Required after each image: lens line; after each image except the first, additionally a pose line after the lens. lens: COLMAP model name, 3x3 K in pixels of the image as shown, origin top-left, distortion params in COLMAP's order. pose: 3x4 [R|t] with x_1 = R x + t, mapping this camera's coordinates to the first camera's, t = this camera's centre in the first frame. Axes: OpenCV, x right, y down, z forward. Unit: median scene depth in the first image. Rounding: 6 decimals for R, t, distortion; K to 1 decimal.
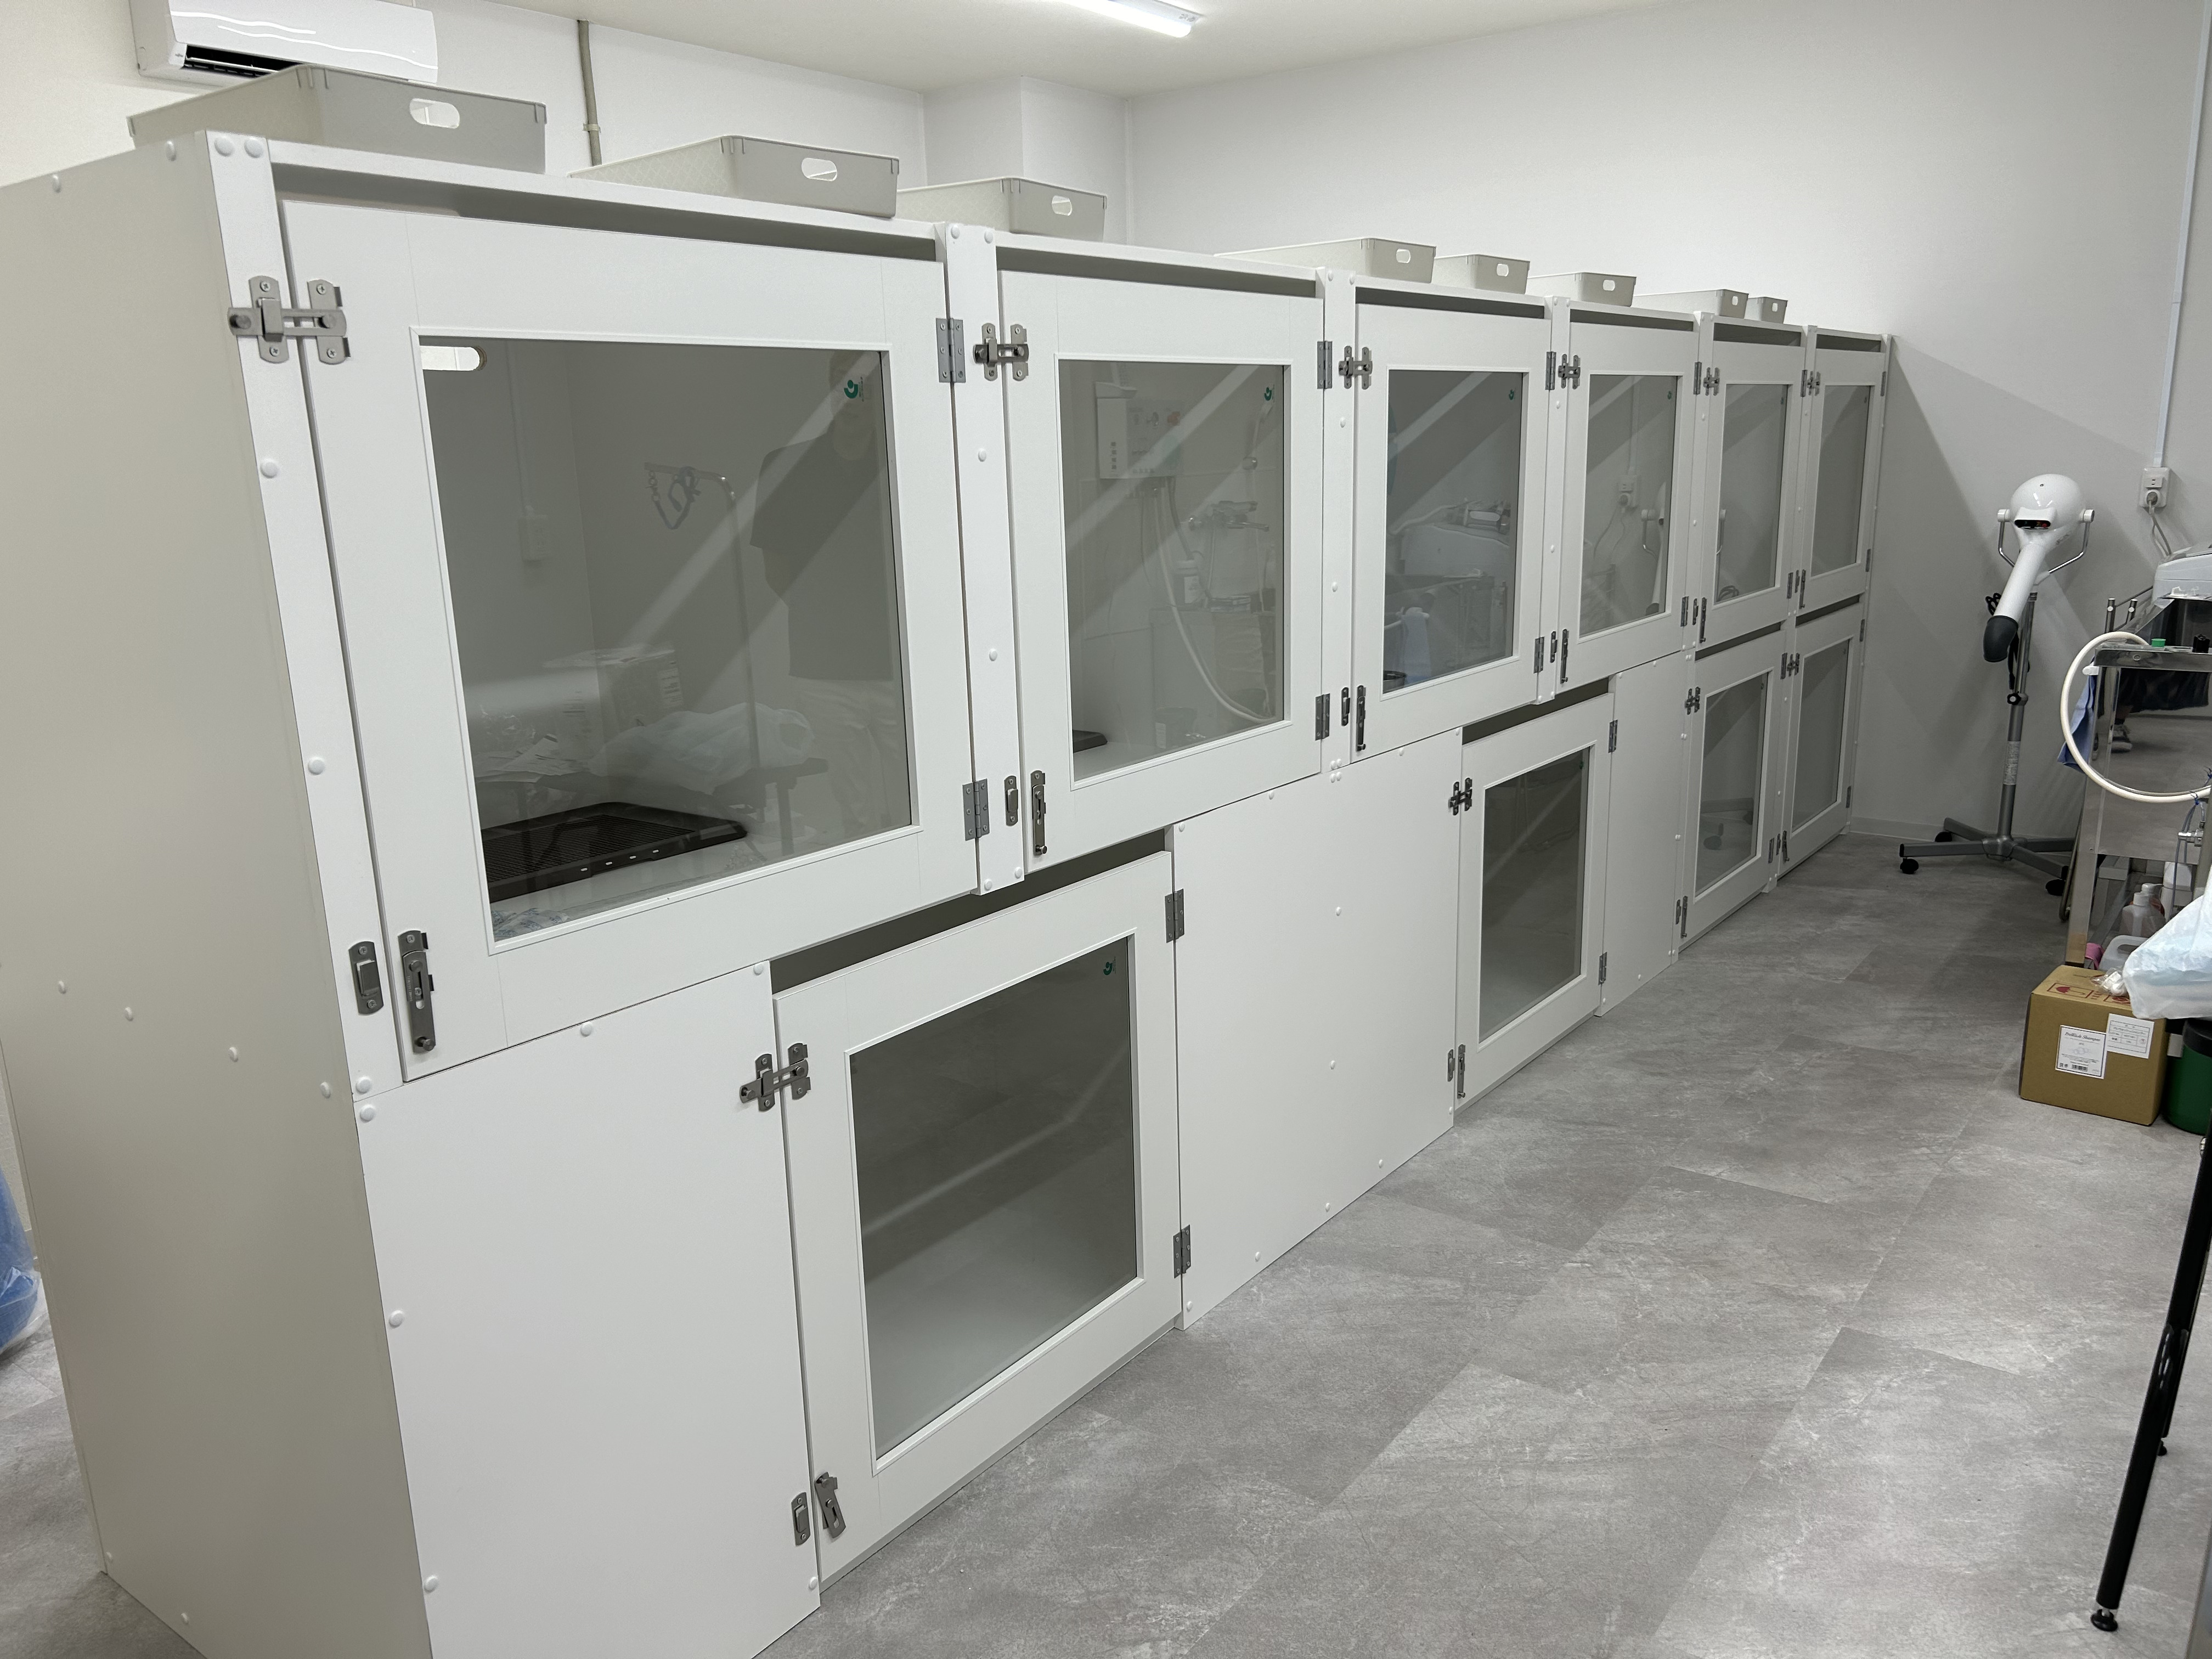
lens RADIAL K [[1616.5, 0, 1064.5], [0, 1616.5, 837.4], [0, 0, 1]] dist [0.020563, -0.000787]
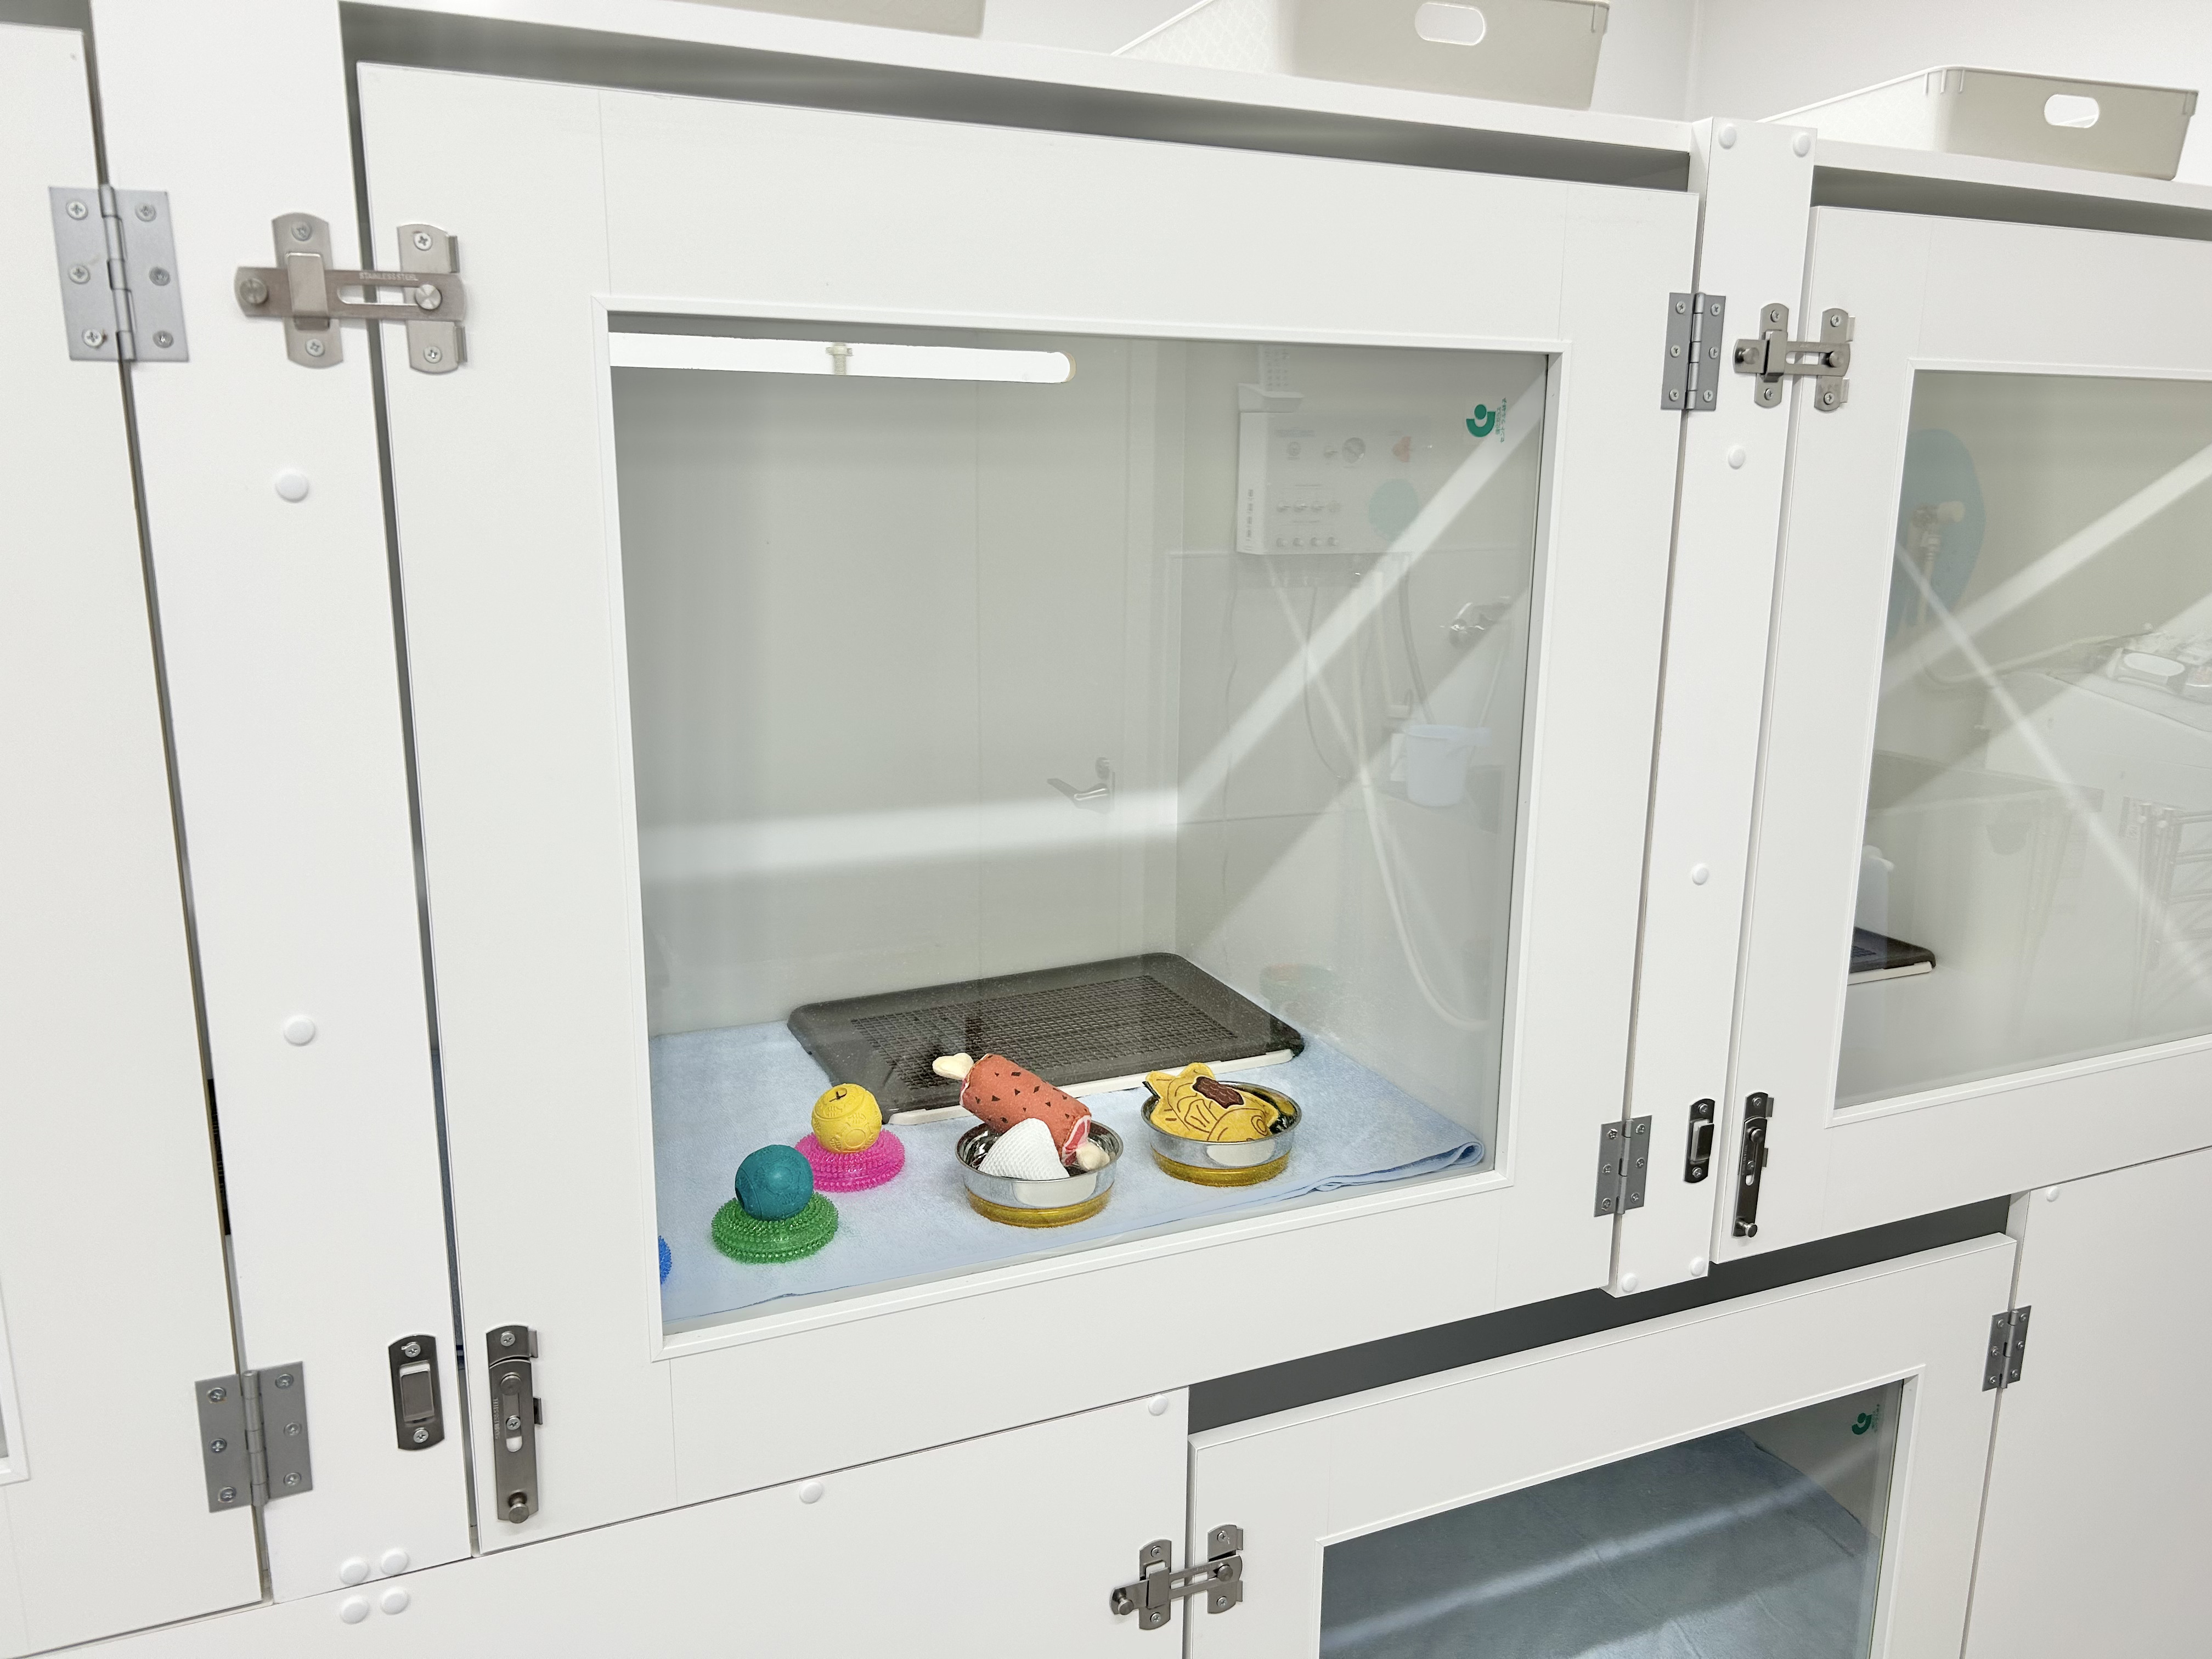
lens RADIAL K [[1616.5, 0, 1064.5], [0, 1616.5, 837.4], [0, 0, 1]] dist [0.020563, -0.000787]
pose [[0.881865, 0.138951, -0.450563, 0.013541], [-0.141413, 0.989544, 0.028389, -0.123900], [0.449797, 0.038680, 0.892293, 0.420142]]
